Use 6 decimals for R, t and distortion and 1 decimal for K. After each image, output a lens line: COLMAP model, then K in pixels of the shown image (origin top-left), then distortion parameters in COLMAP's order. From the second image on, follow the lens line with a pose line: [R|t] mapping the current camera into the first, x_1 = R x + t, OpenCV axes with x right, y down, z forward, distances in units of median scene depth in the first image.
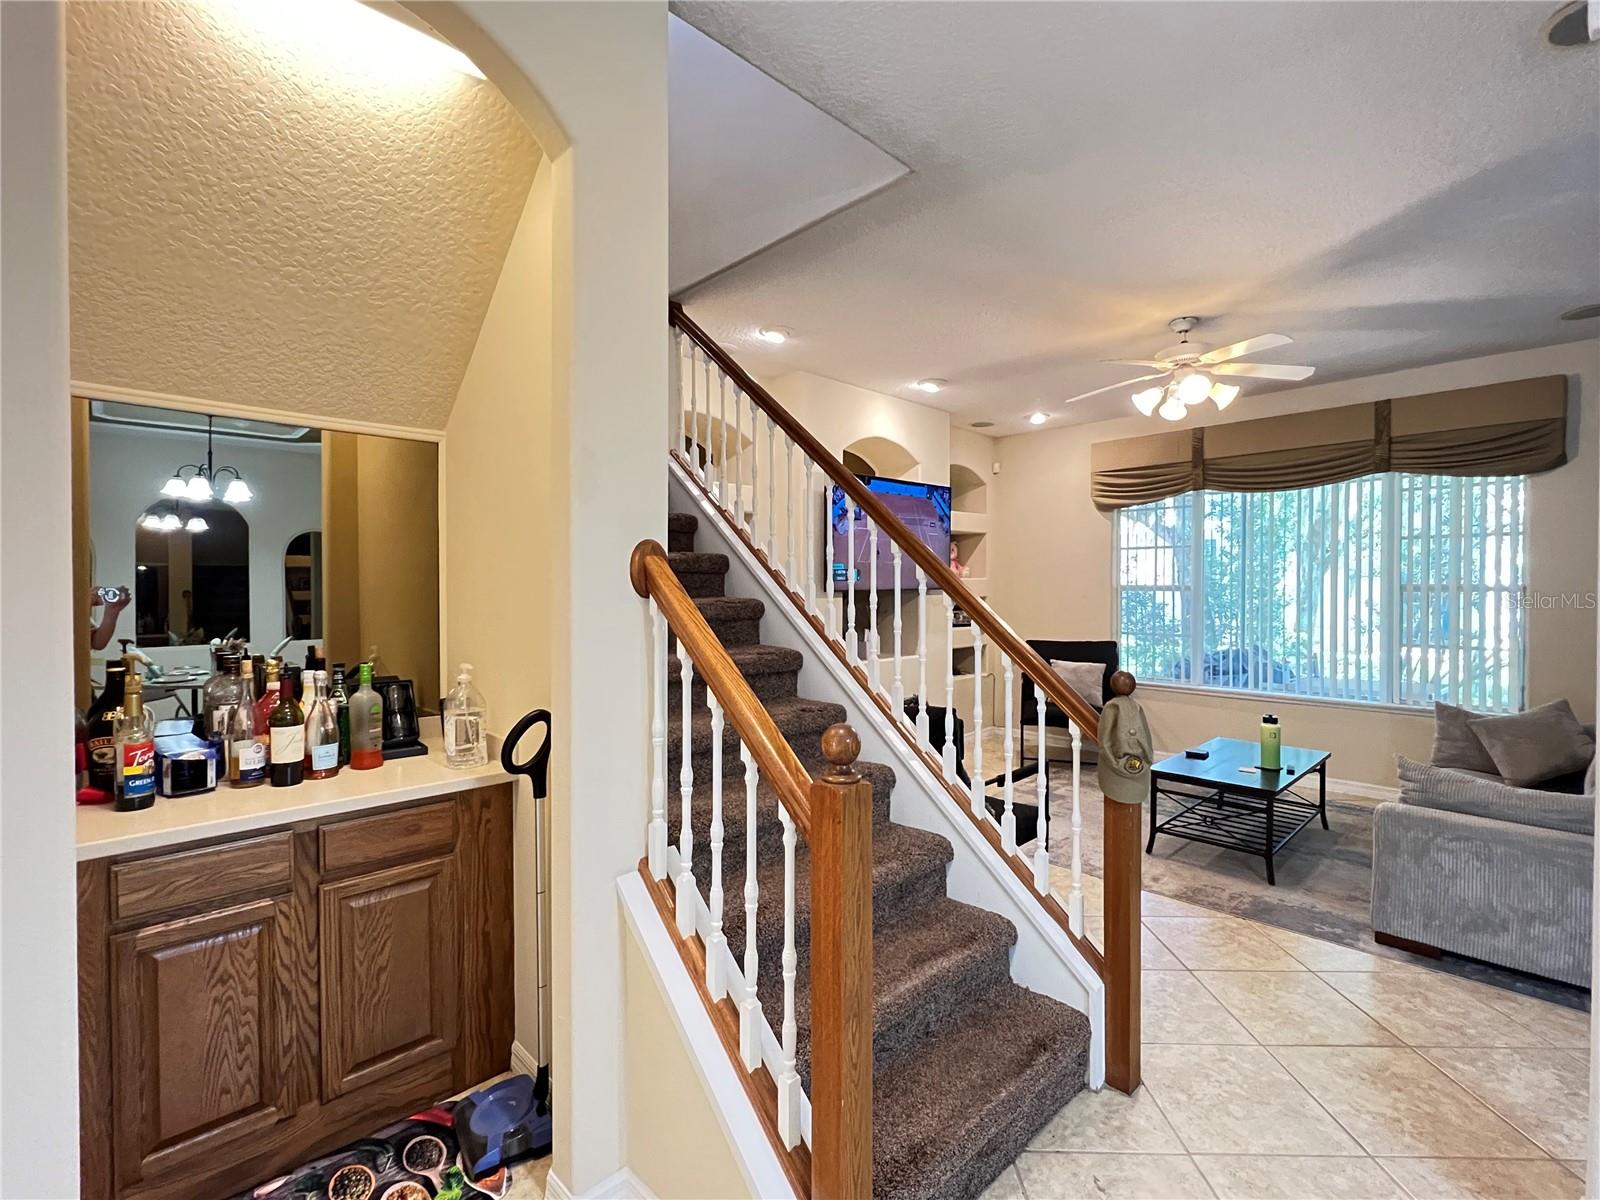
lens RADIAL K [[727.1, 0, 797.1], [0, 727.1, 592.0], [0, 0, 1]] dist [-0.001718, -0.000077]
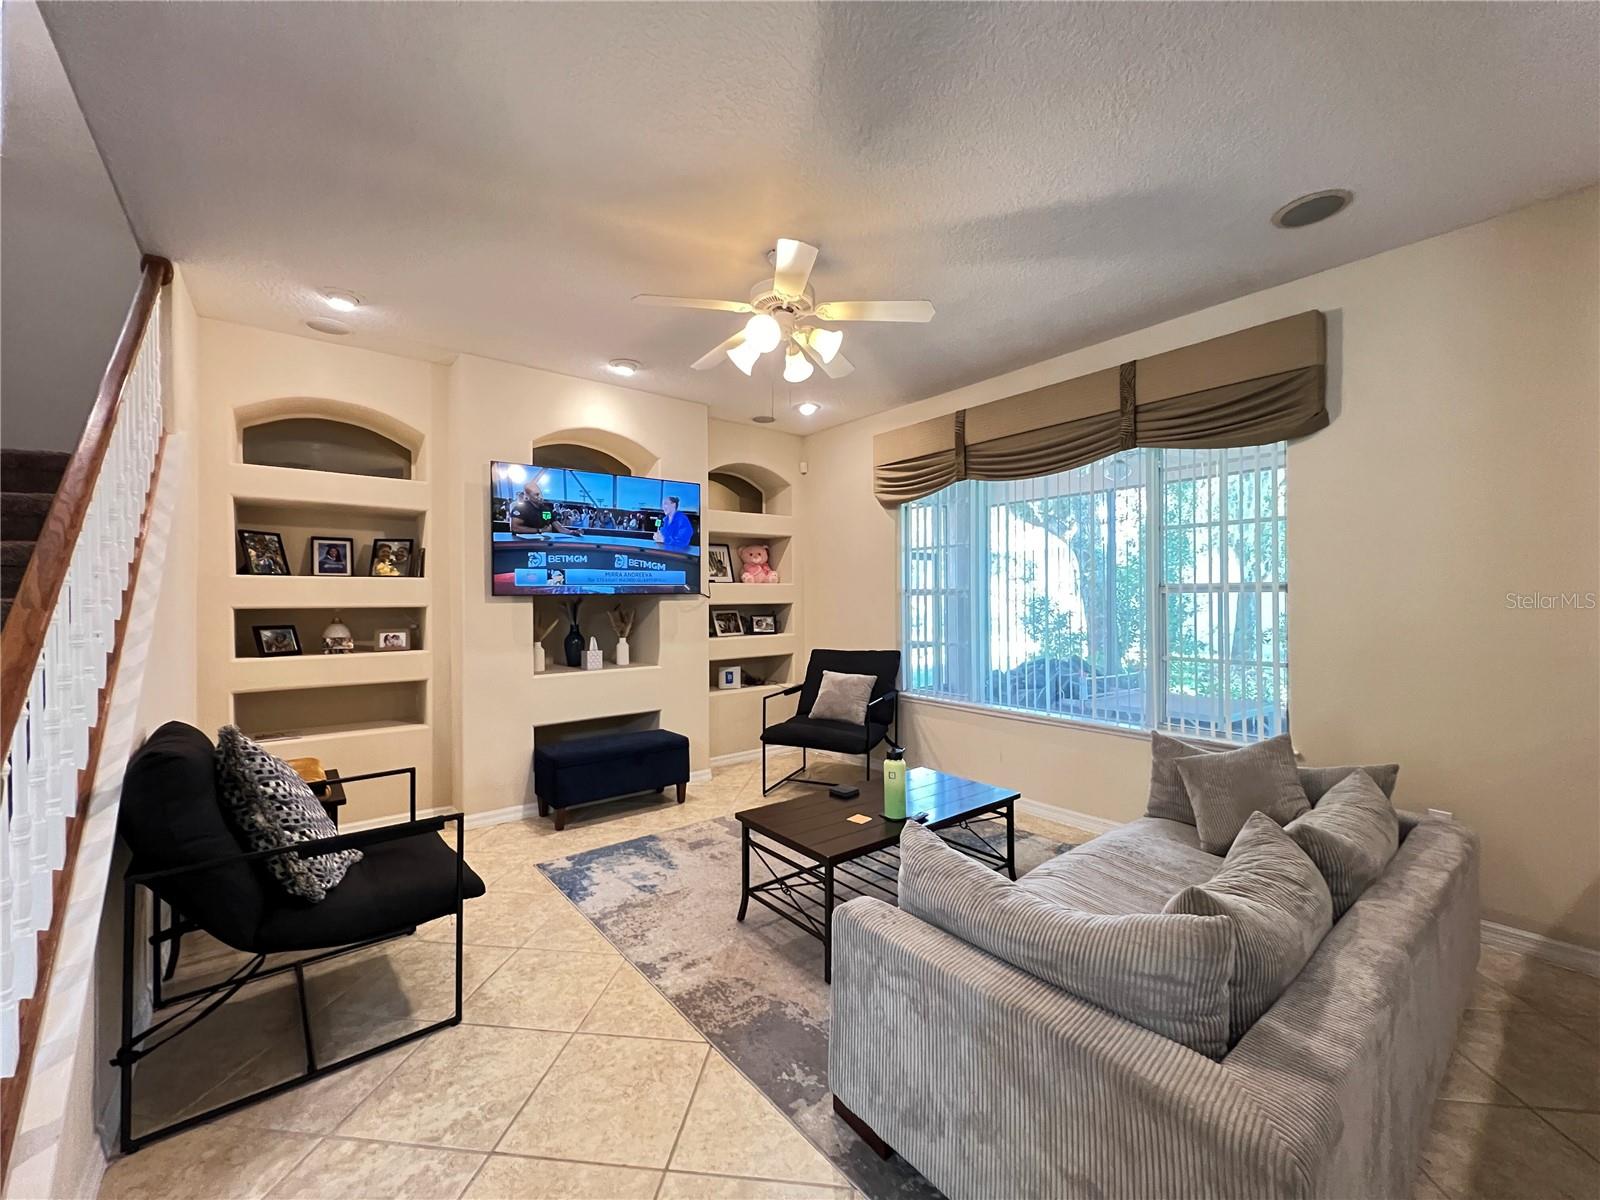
lens RADIAL K [[642.3, 0, 800.4], [0, 642.3, 600.9], [0, 0, 1]] dist [-0.003216, 0.001291]
pose [[0.996577, -0.009564, -0.082118, 0.692821], [0.009650, 0.999953, 0.000645, 0.006420], [0.082108, -0.001435, 0.996622, 0.339480]]
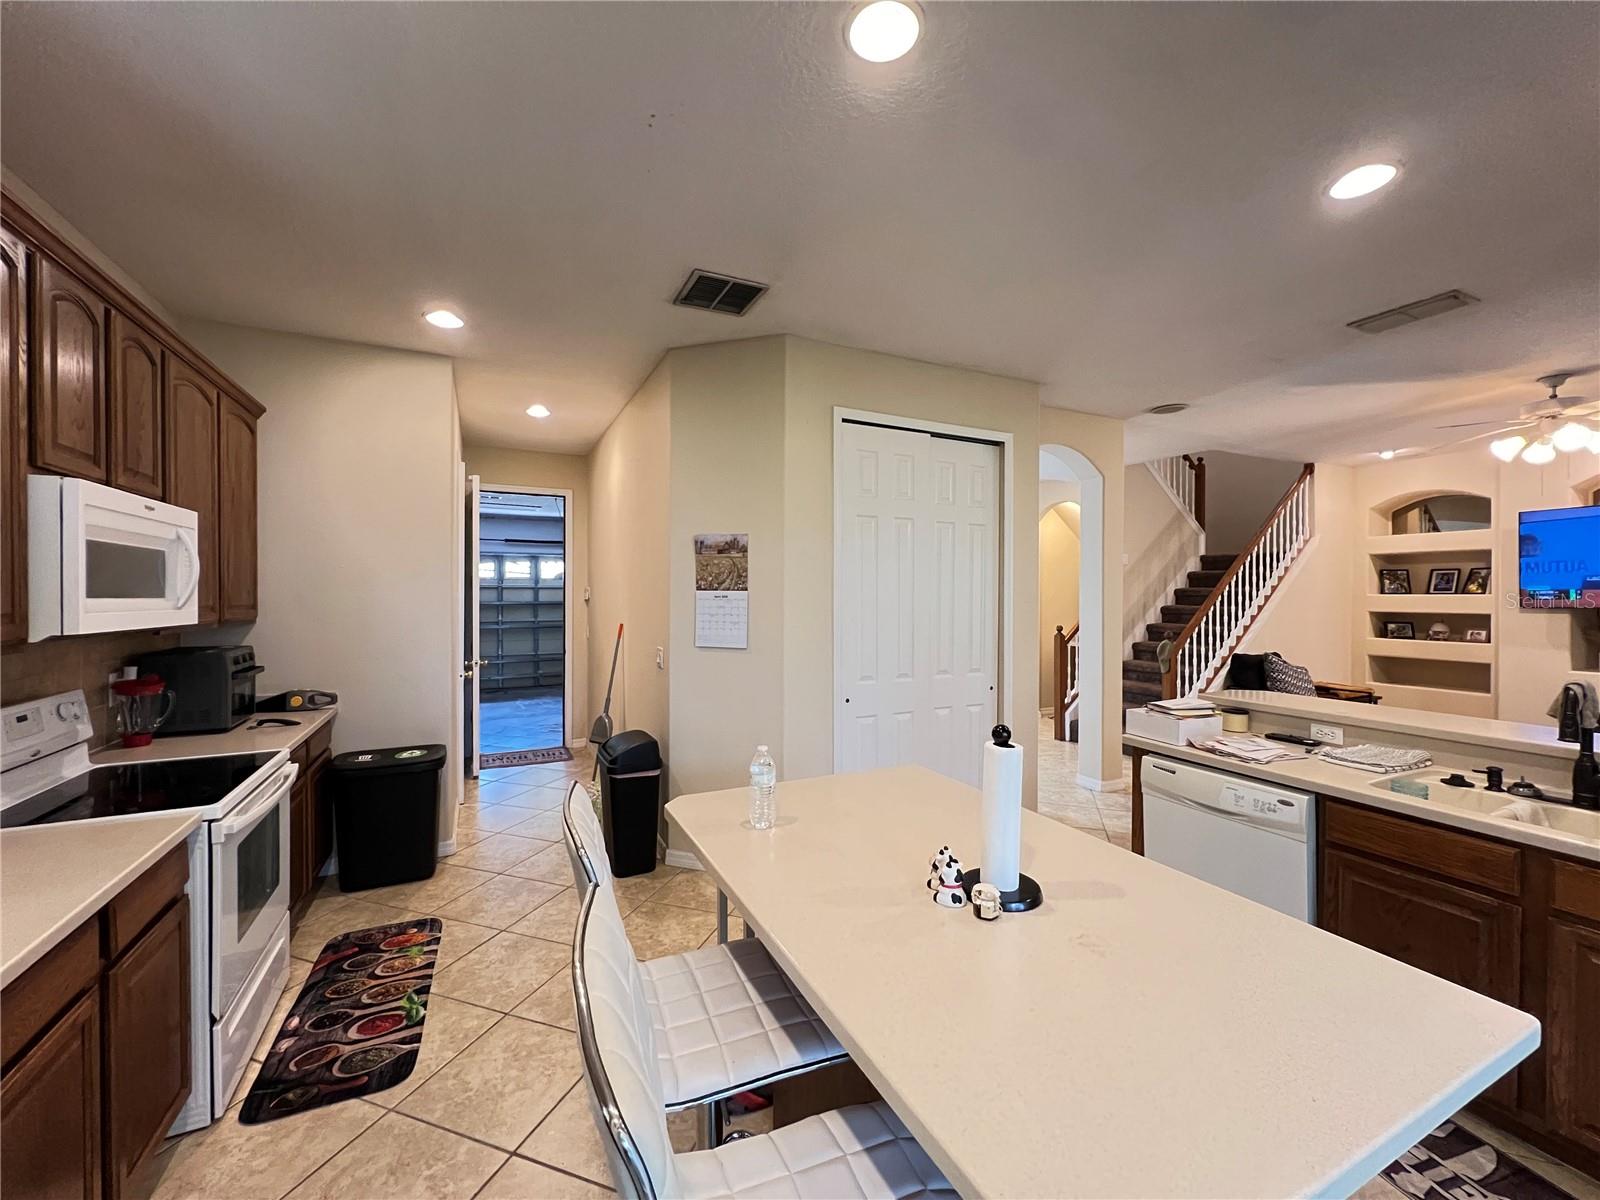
lens RADIAL K [[642.3, 0, 796.0], [0, 642.3, 596.8], [0, 0, 1]] dist [-0.003216, 0.001291]
pose [[-0.302813, -0.002153, -0.953048, 2.126179], [-0.004510, 0.999989, -0.000826, -0.025449], [0.953039, 0.004048, -0.302820, 0.189149]]
